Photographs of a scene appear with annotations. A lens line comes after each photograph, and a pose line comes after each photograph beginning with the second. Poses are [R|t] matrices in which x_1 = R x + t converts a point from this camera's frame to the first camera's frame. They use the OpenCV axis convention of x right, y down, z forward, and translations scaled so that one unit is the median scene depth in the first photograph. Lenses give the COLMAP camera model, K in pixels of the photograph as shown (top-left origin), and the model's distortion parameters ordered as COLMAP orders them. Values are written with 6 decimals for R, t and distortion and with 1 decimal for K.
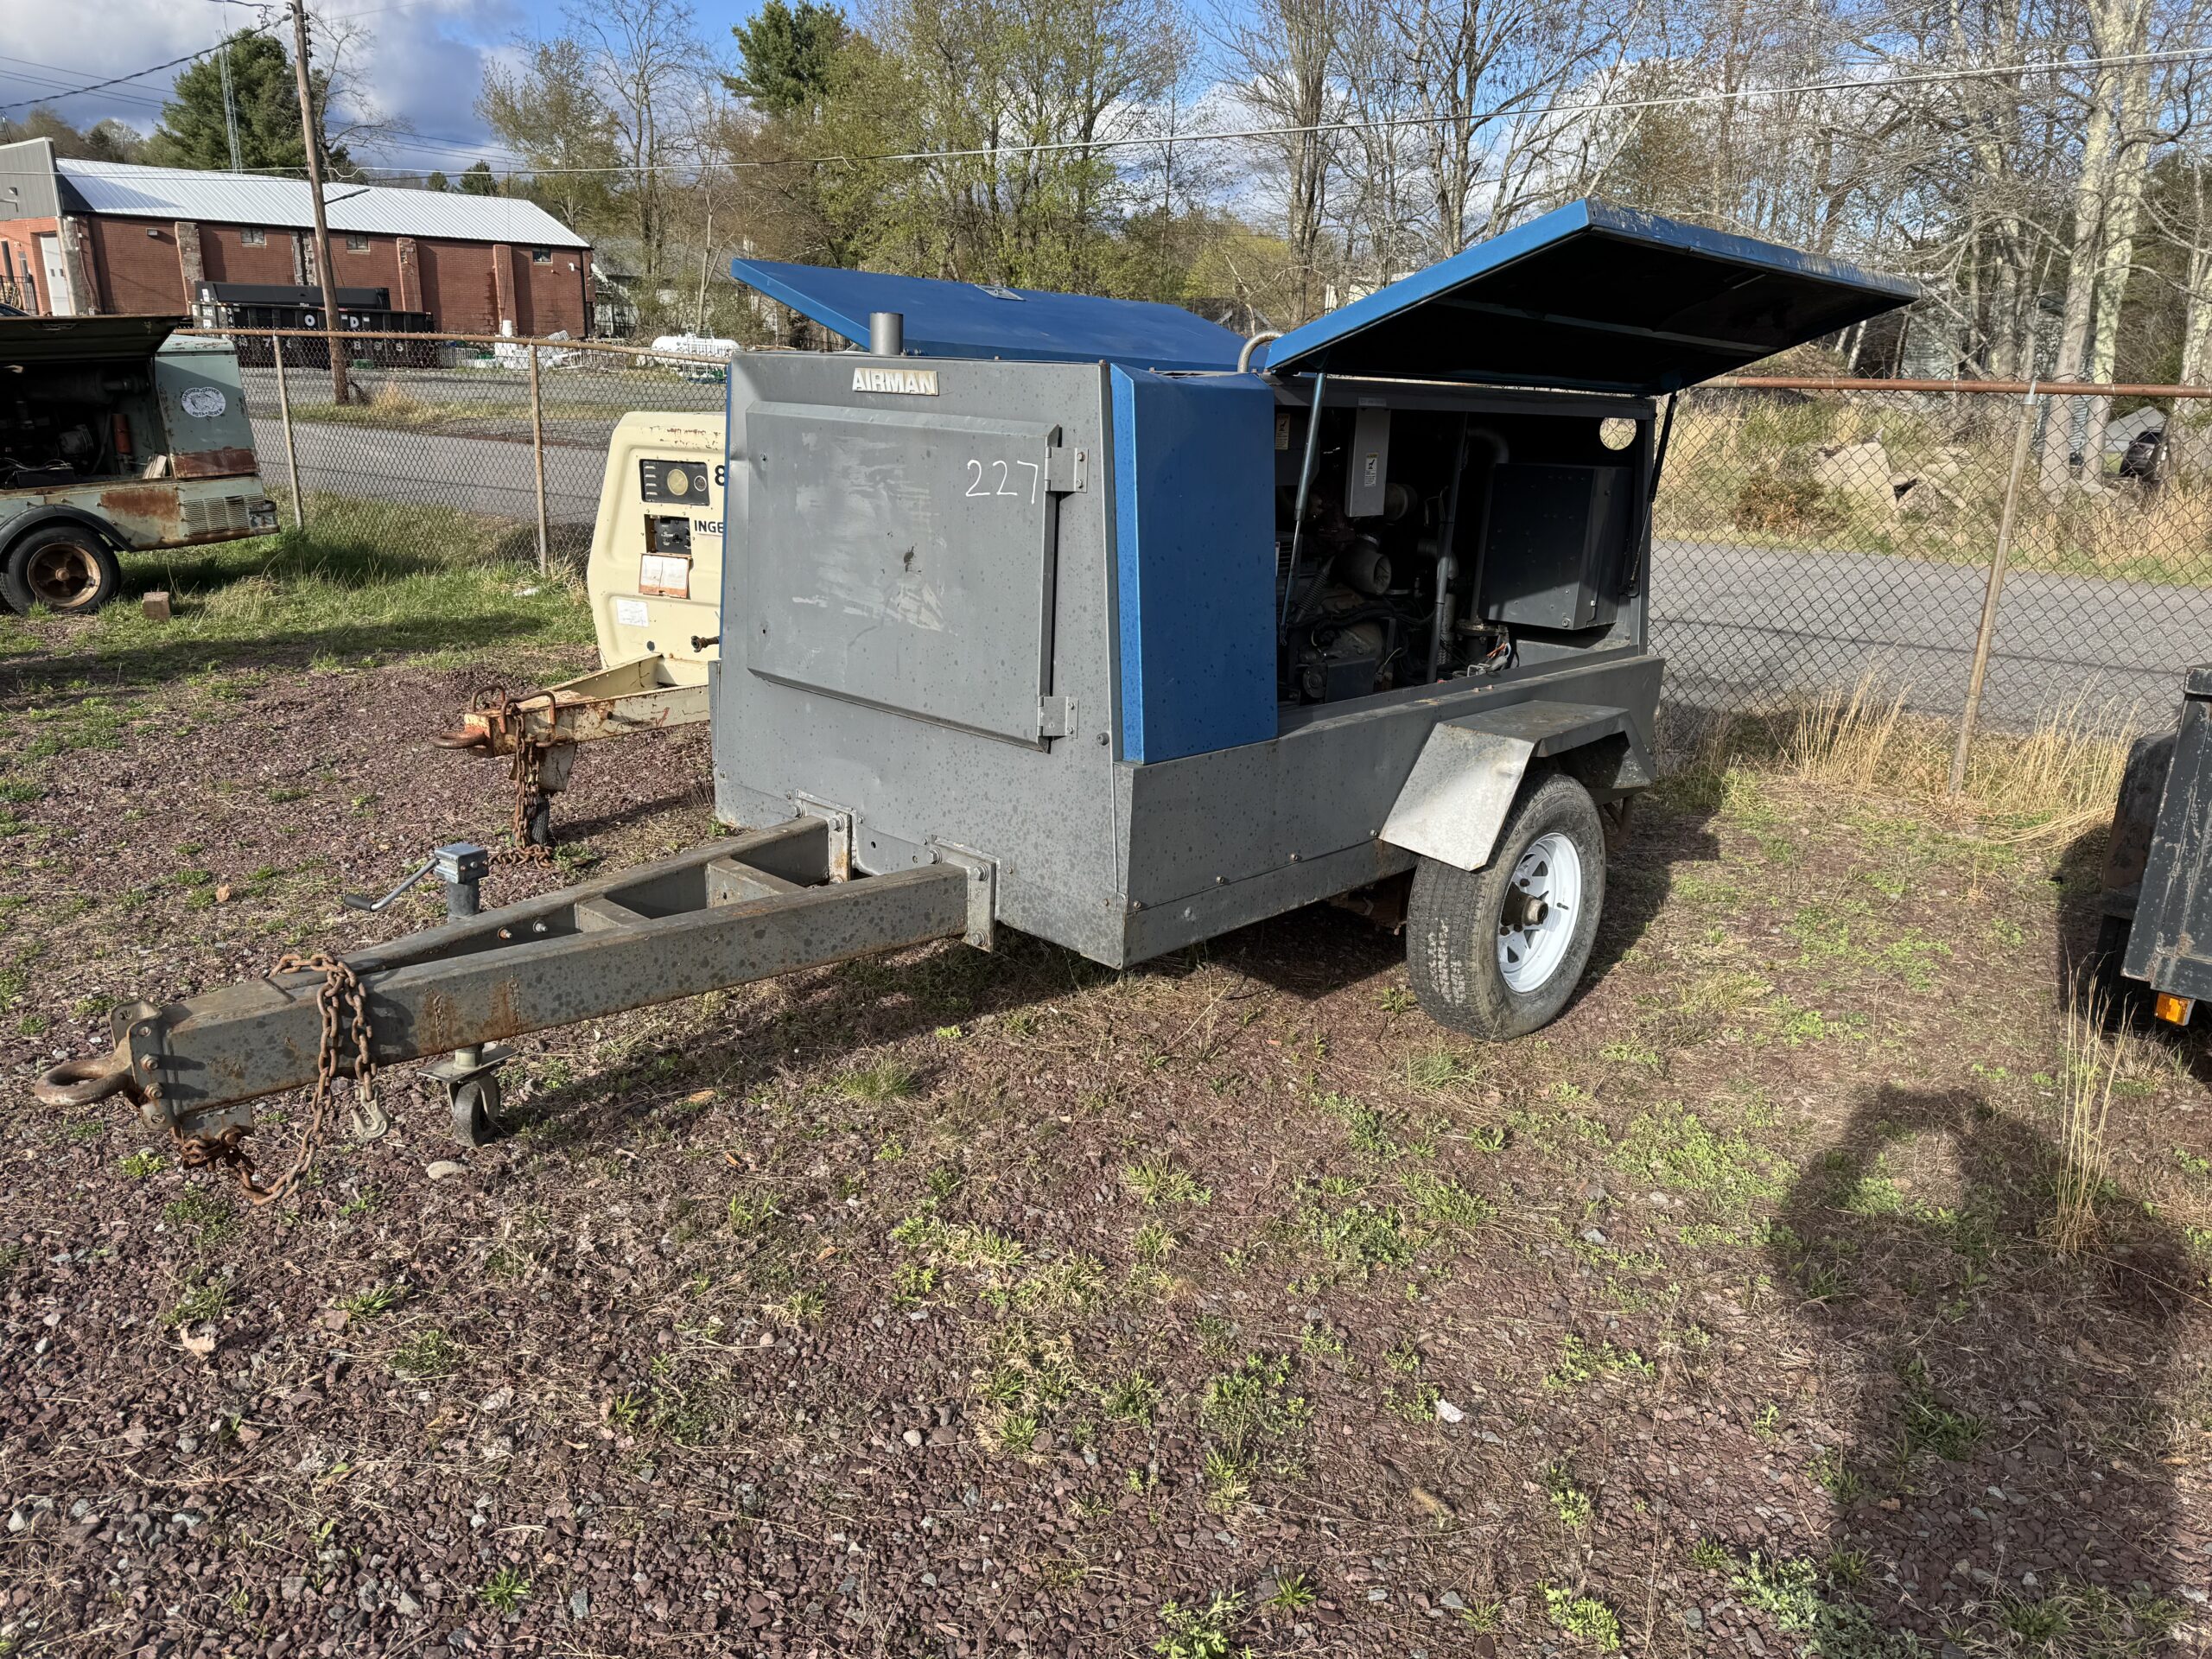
lens RADIAL K [[1582.9, 0, 1088.5], [0, 1582.9, 805.7], [0, 0, 1]] dist [0.045628, -0.057981]
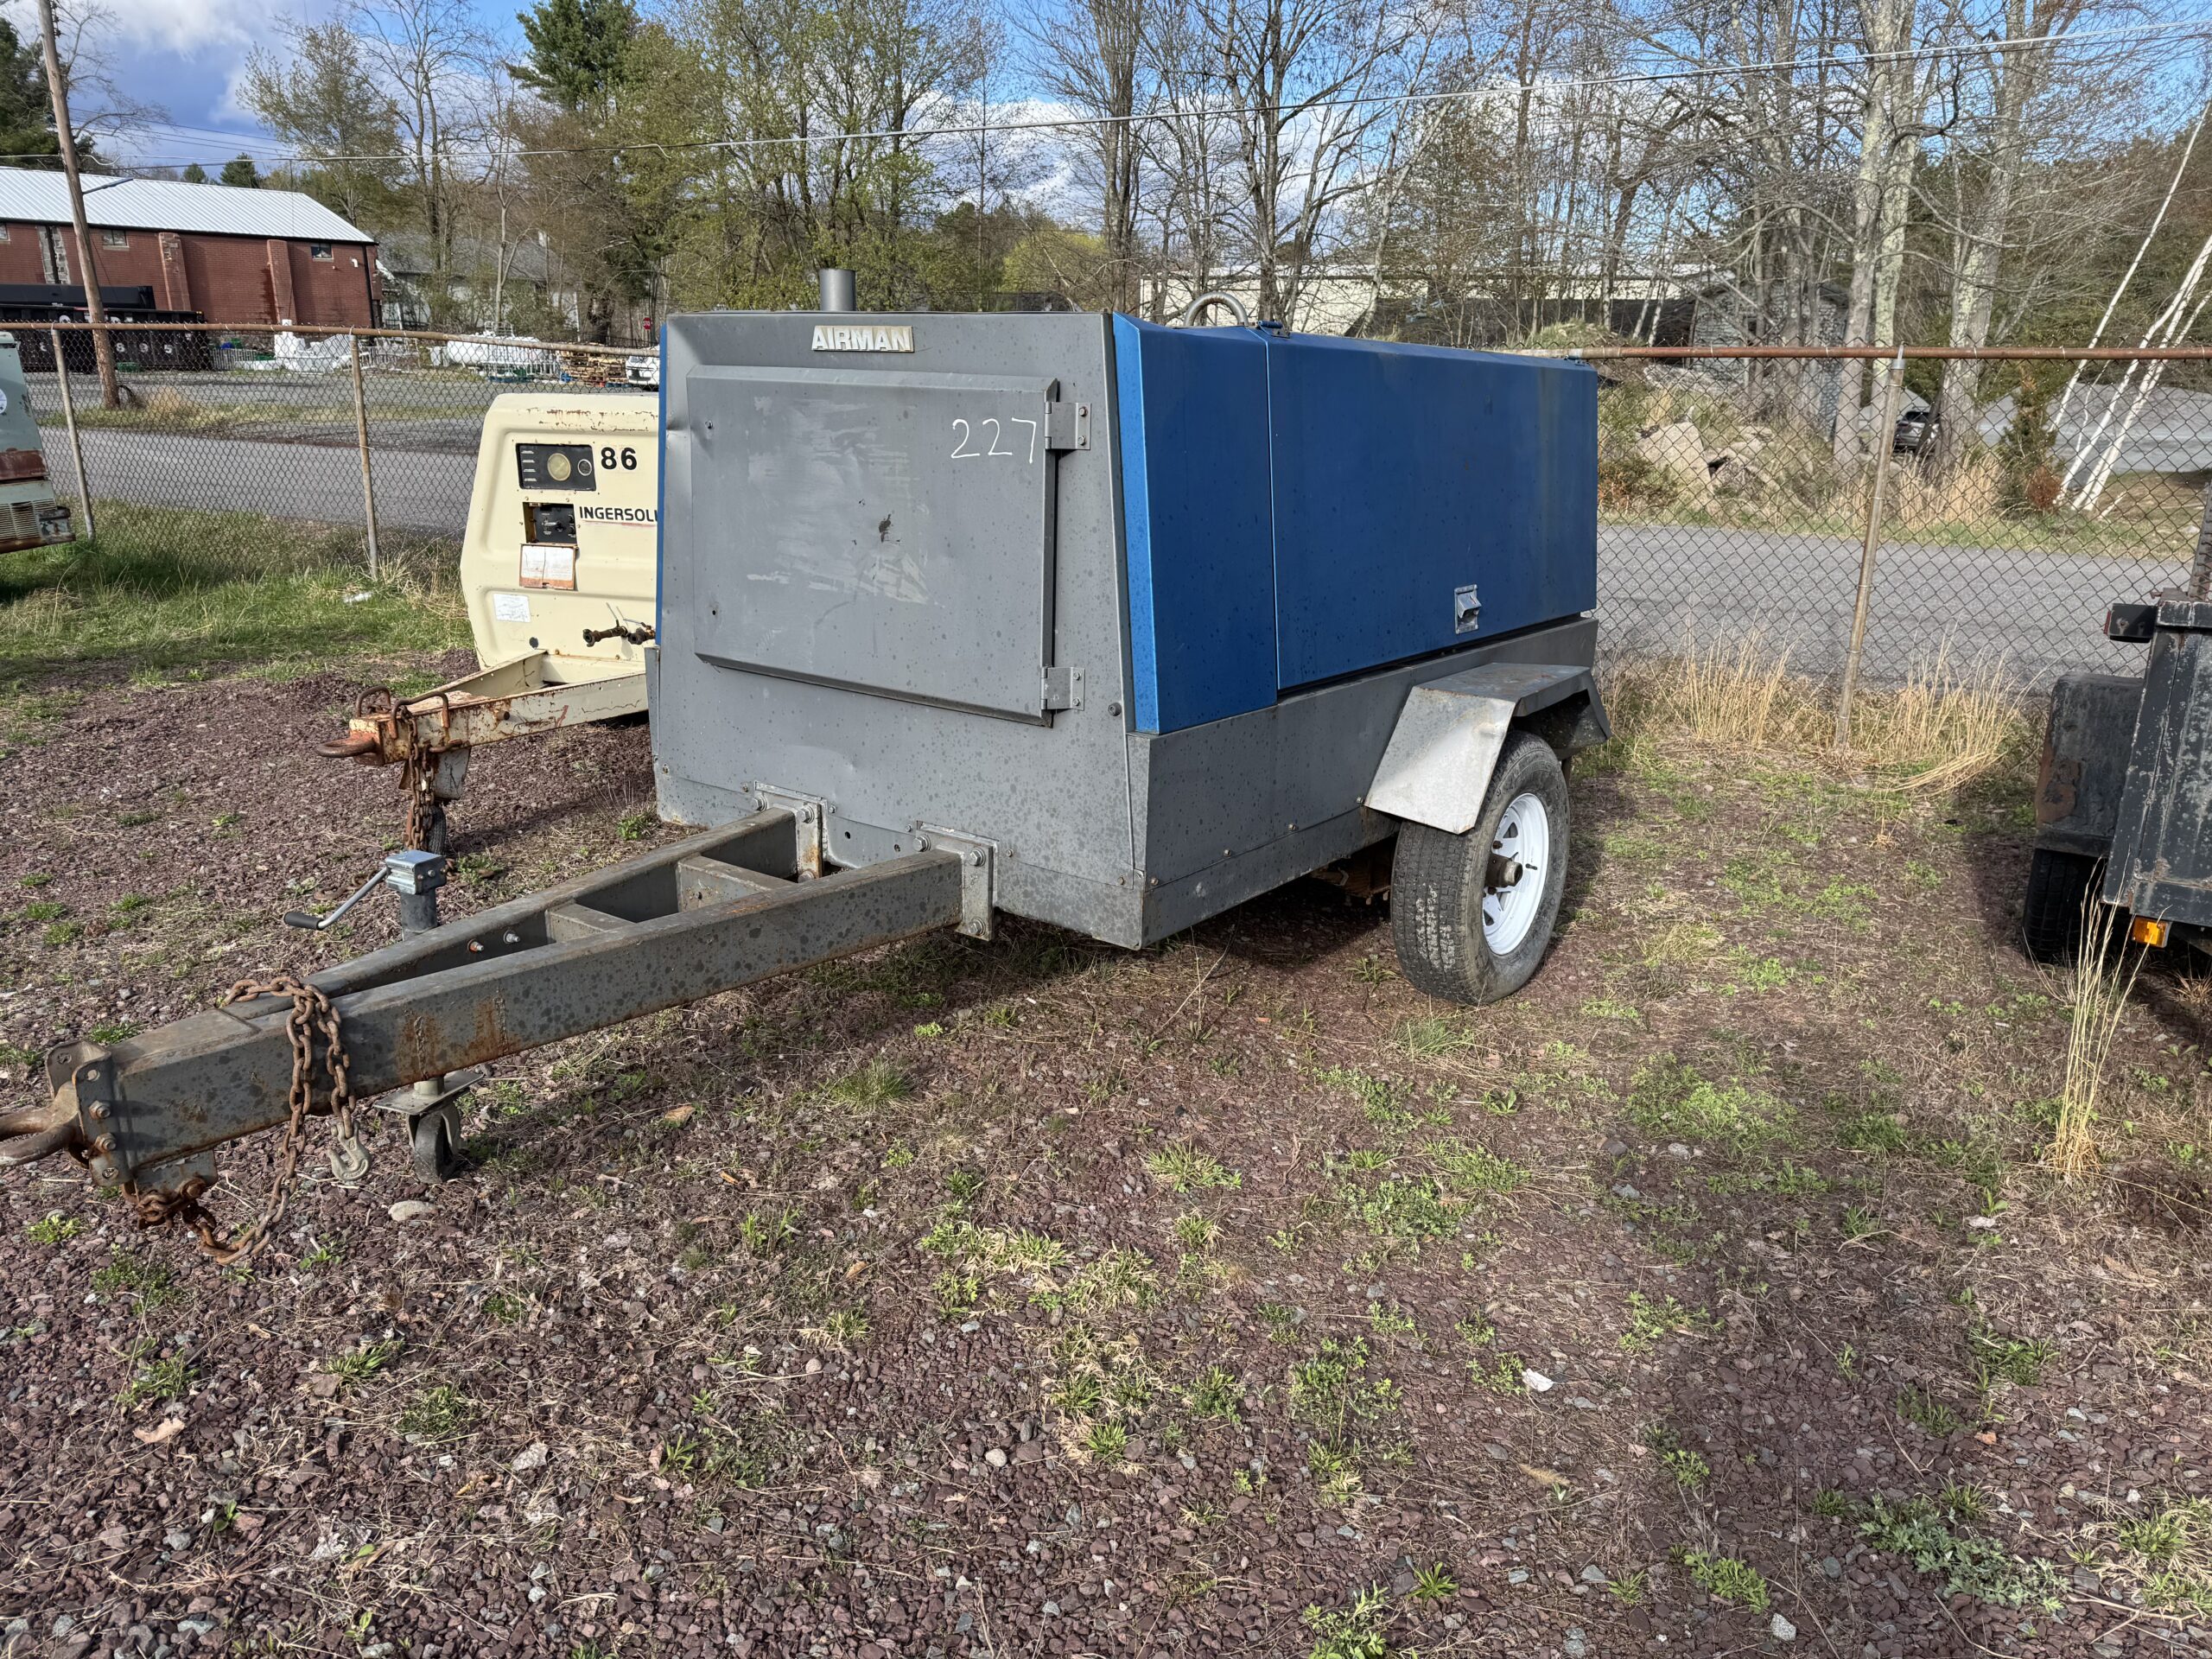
lens RADIAL K [[1581.9, 0, 1109.0], [0, 1581.9, 812.2], [0, 0, 1]] dist [0.037442, -0.043541]
pose [[0.992153, -0.044039, 0.117015, -0.105988], [0.043263, 0.999022, 0.009165, 0.010722], [-0.117304, -0.004030, 0.993088, 0.053720]]
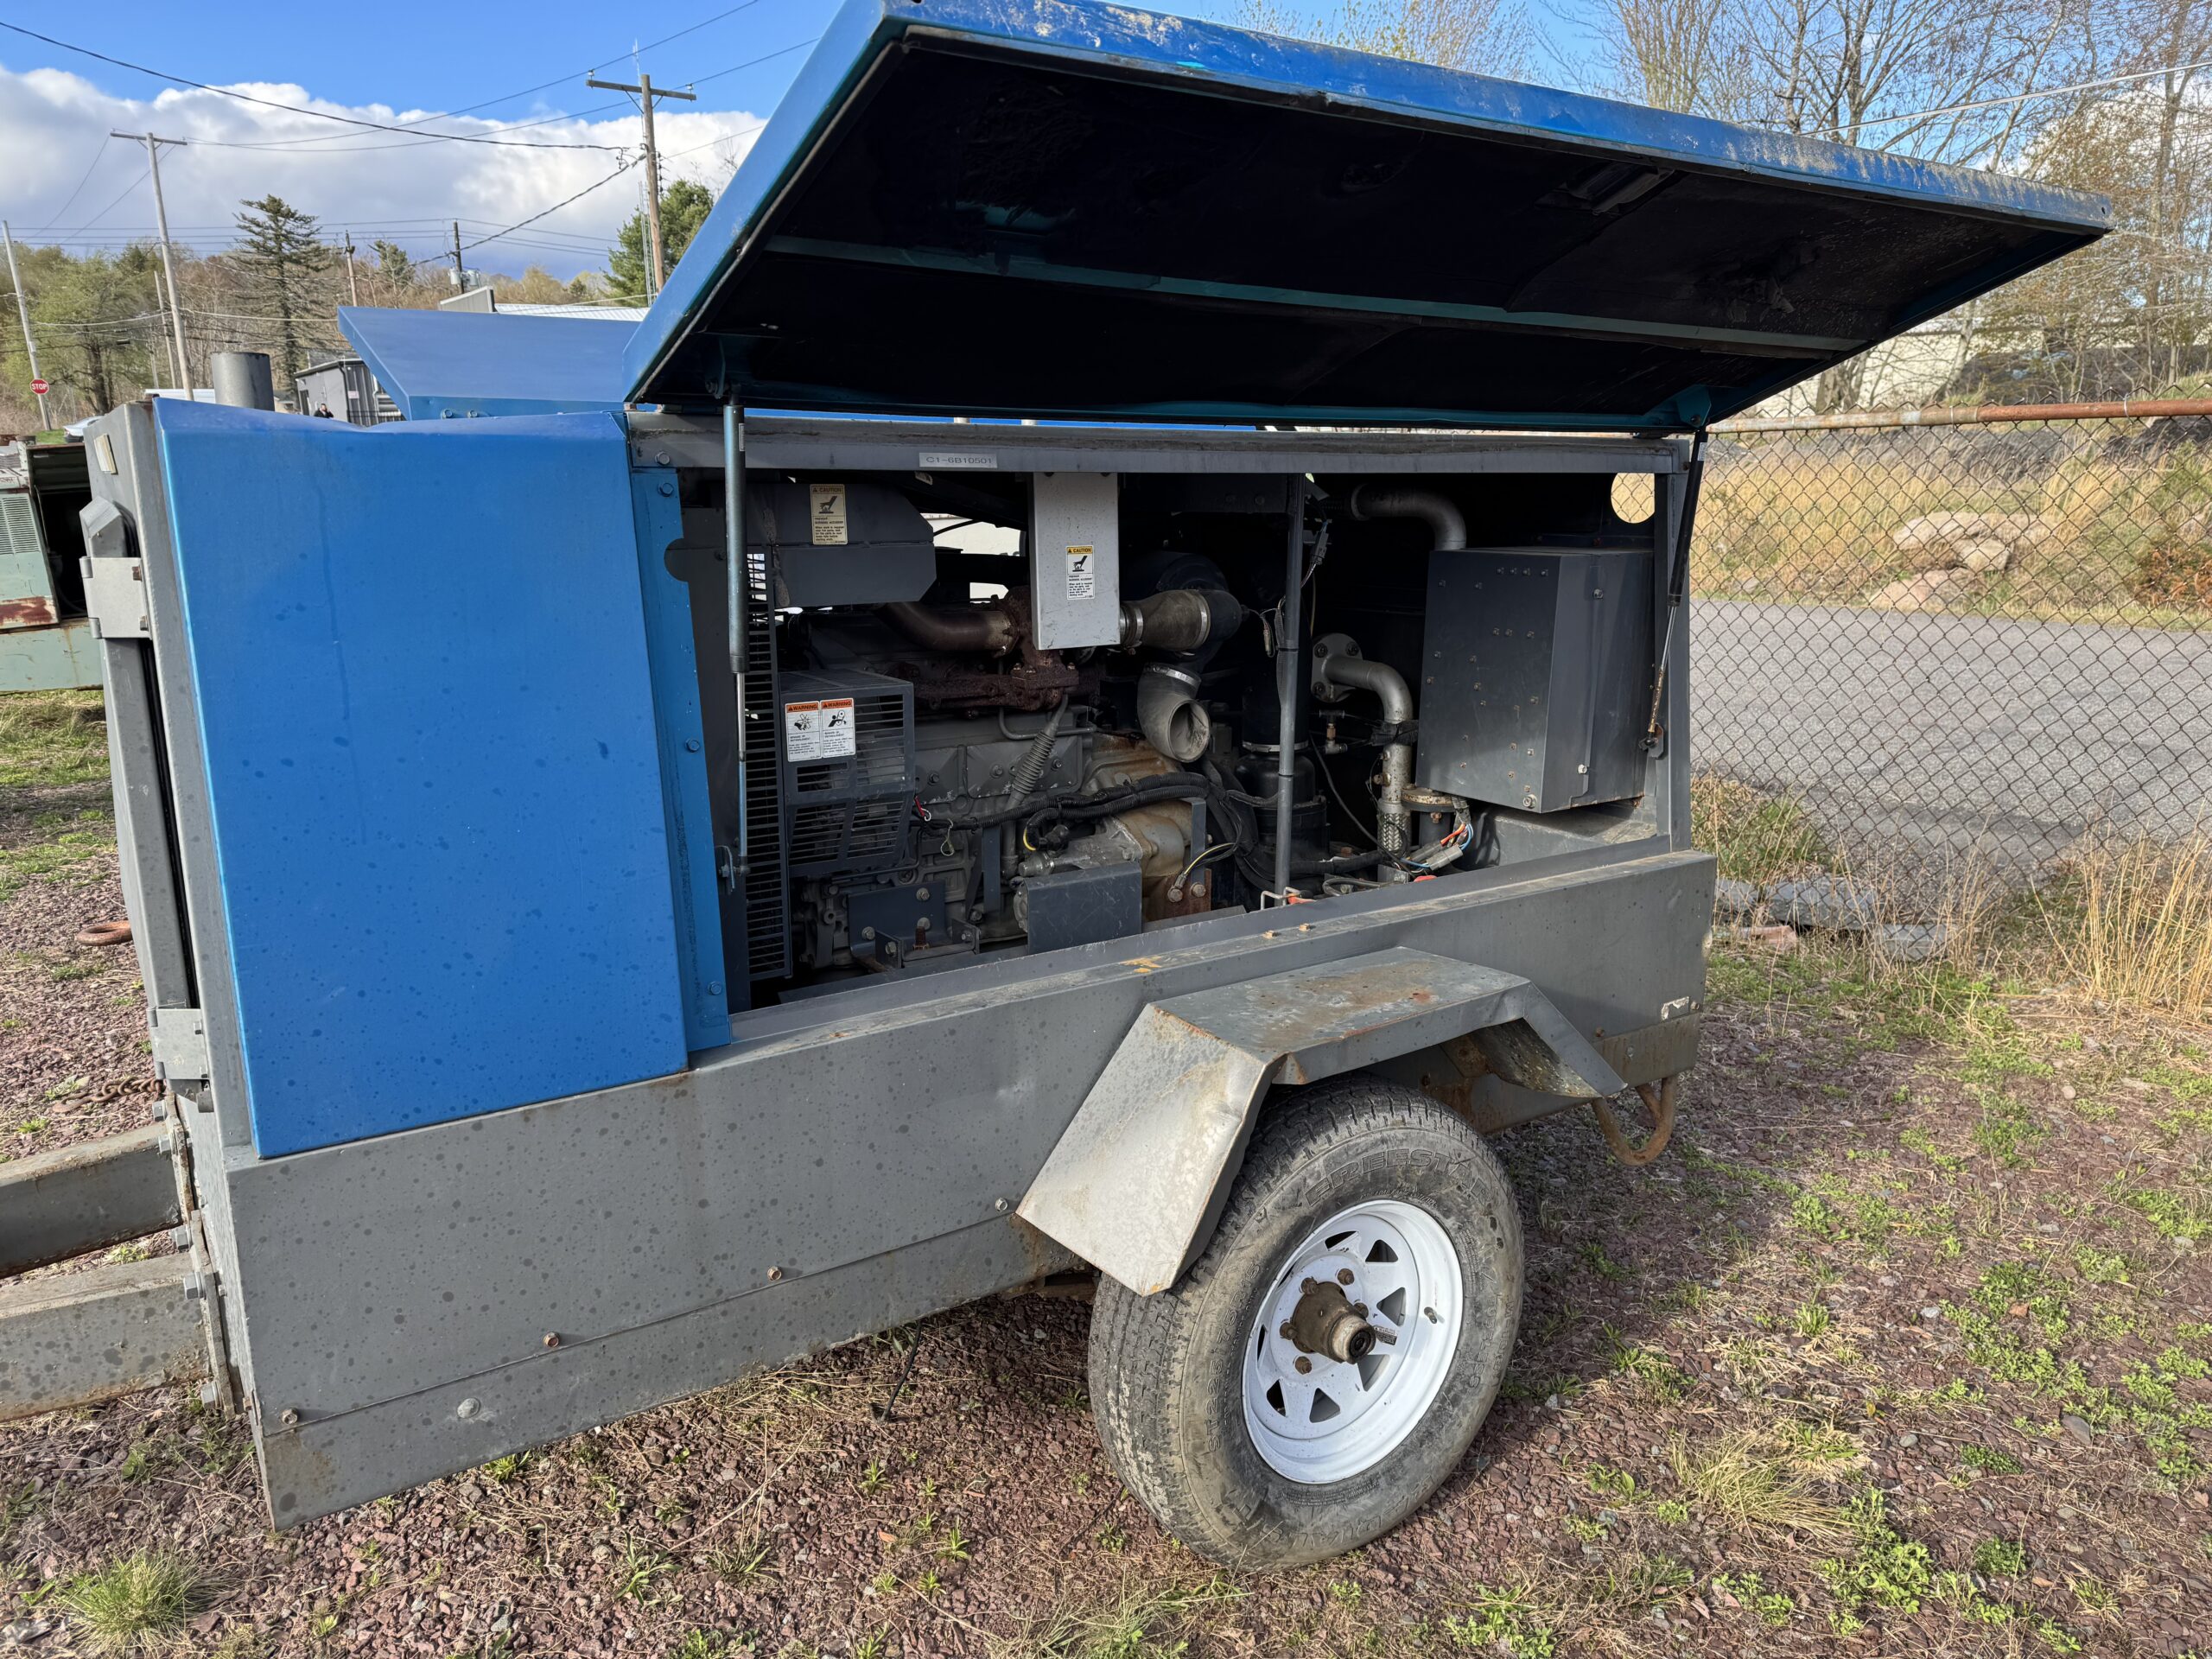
lens RADIAL K [[1586.8, 0, 1106.0], [0, 1586.8, 829.5], [0, 0, 1]] dist [0.031932, -0.035853]
pose [[0.975861, 0.009089, -0.218203, 0.404986], [-0.017346, 0.999203, -0.035954, -0.115843], [0.217702, 0.038871, 0.975241, 0.543106]]
